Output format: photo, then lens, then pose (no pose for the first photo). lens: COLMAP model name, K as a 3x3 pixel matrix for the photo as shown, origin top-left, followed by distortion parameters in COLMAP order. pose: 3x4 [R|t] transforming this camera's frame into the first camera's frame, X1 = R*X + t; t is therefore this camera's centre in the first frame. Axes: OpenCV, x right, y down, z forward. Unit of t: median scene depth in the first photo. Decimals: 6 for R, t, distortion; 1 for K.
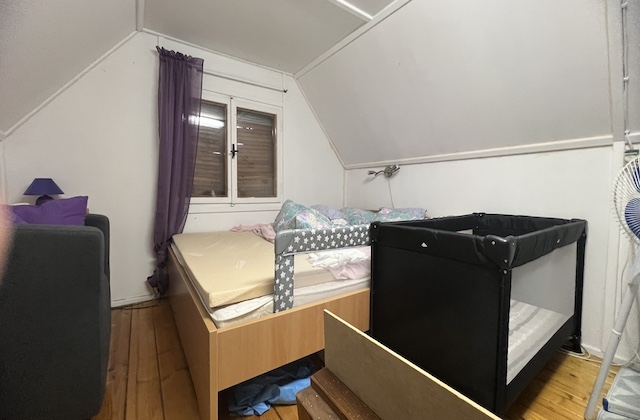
lens RADIAL K [[251.3, 0, 320.0], [0, 251.3, 210.0], [0, 0, 1]] dist [-0.002452, -0.000052]
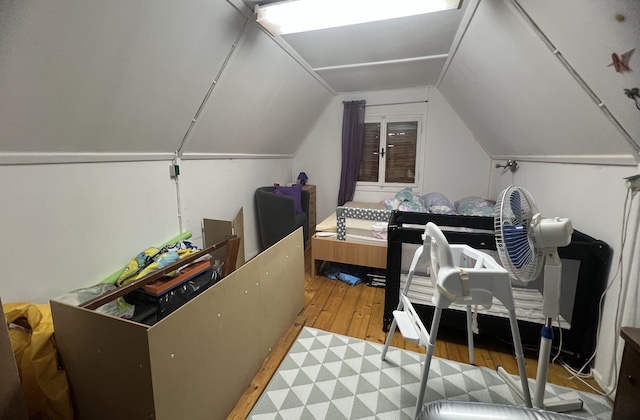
lens RADIAL K [[251.3, 0, 320.0], [0, 251.3, 210.0], [0, 0, 1]] dist [-0.002452, -0.000052]
pose [[0.596803, 0.153940, -0.787482, 0.880727], [-0.050993, 0.986716, 0.154241, -0.133254], [0.800766, -0.051896, 0.596725, -0.310419]]
